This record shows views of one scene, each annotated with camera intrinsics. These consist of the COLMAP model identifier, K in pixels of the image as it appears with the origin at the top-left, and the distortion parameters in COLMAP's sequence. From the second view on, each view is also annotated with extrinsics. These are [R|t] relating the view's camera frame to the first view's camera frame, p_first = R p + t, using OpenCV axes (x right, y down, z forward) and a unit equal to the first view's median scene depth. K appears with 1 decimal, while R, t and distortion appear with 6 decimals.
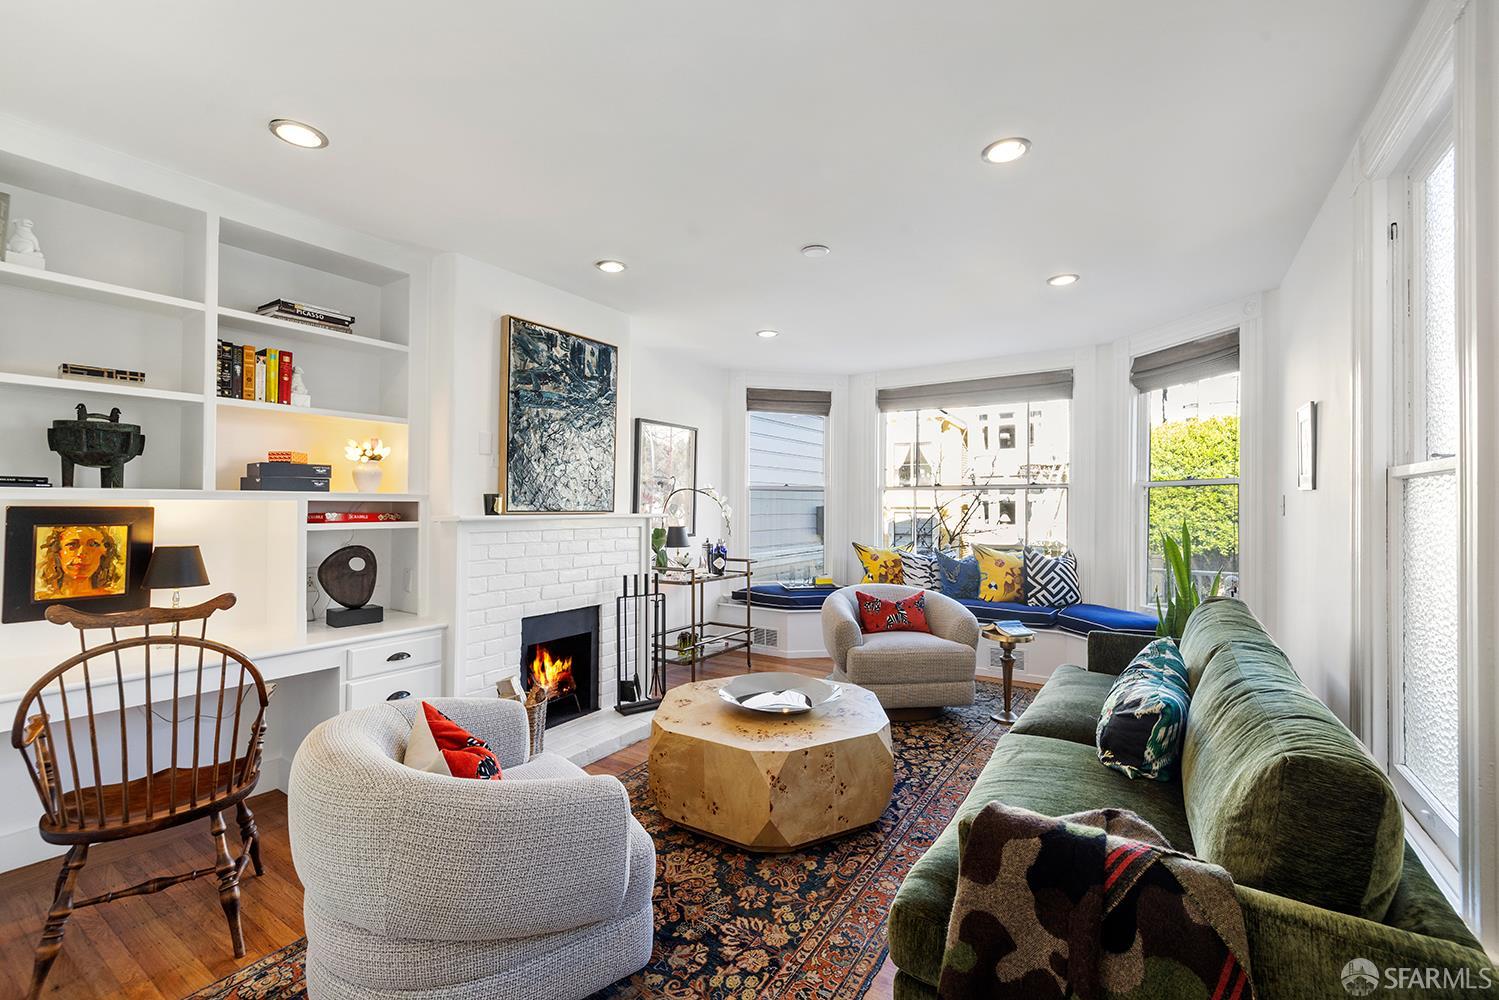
lens RADIAL K [[642.6, 0, 747.5], [0, 642.6, 497.8], [0, 0, 1]] dist [-0.000292, 0.000232]
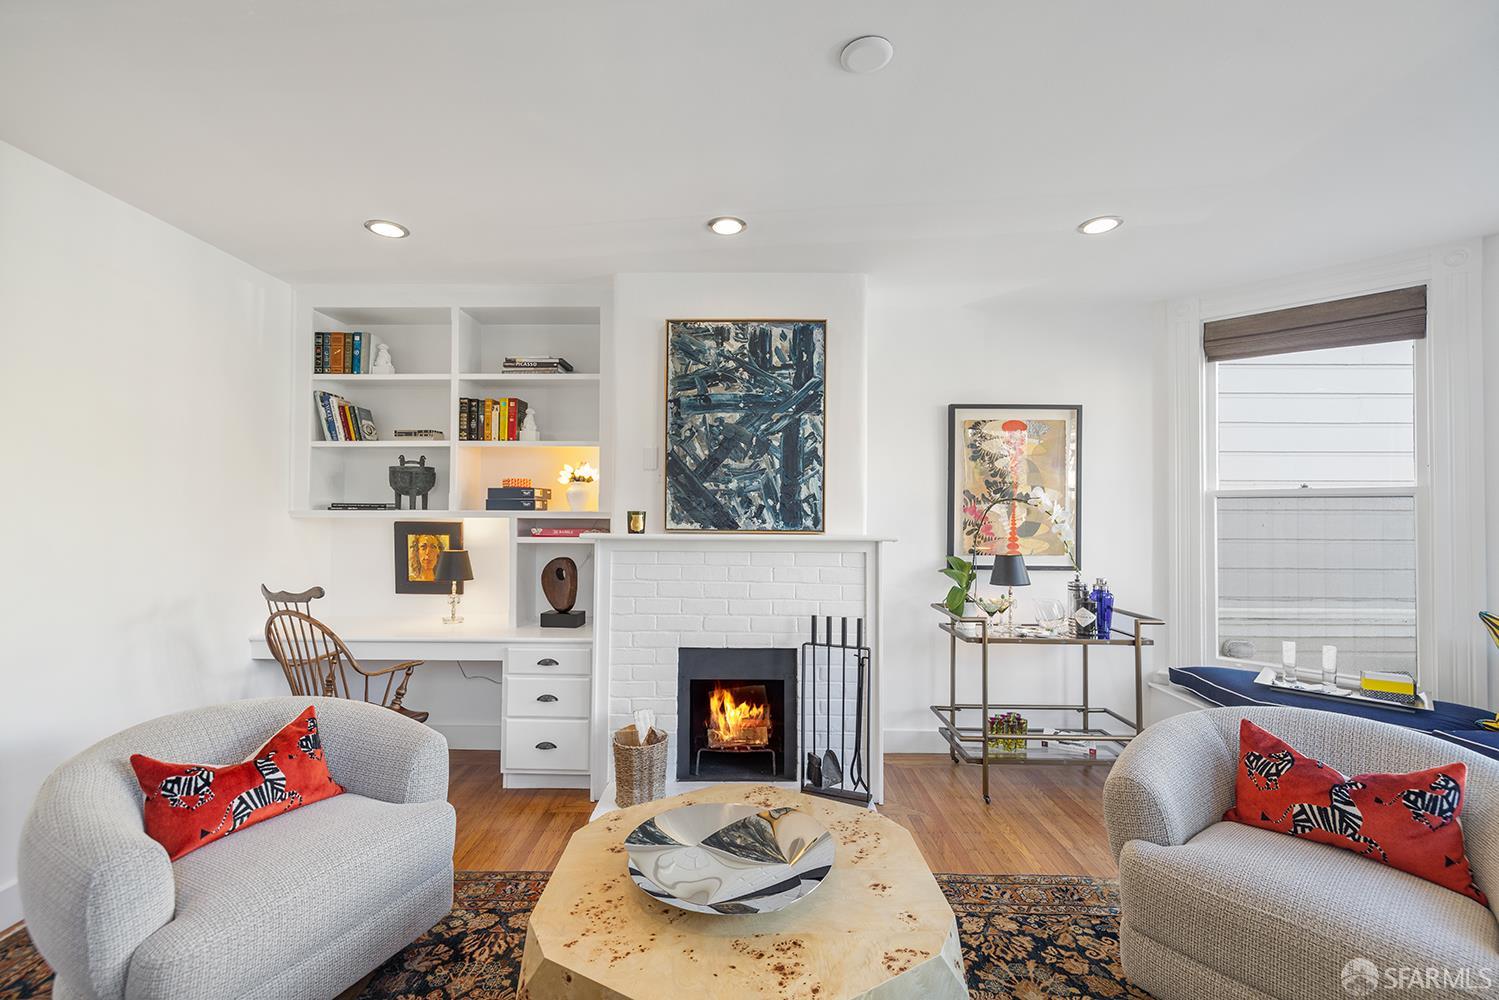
lens RADIAL K [[642.6, 0, 745.0], [0, 642.6, 505.2], [0, 0, 1]] dist [-0.000292, 0.000232]
pose [[0.530284, -0.016007, -0.847669, 0.470679], [0.005429, 0.999865, -0.015485, 0.001271], [0.847803, 0.003610, 0.530299, 0.591310]]
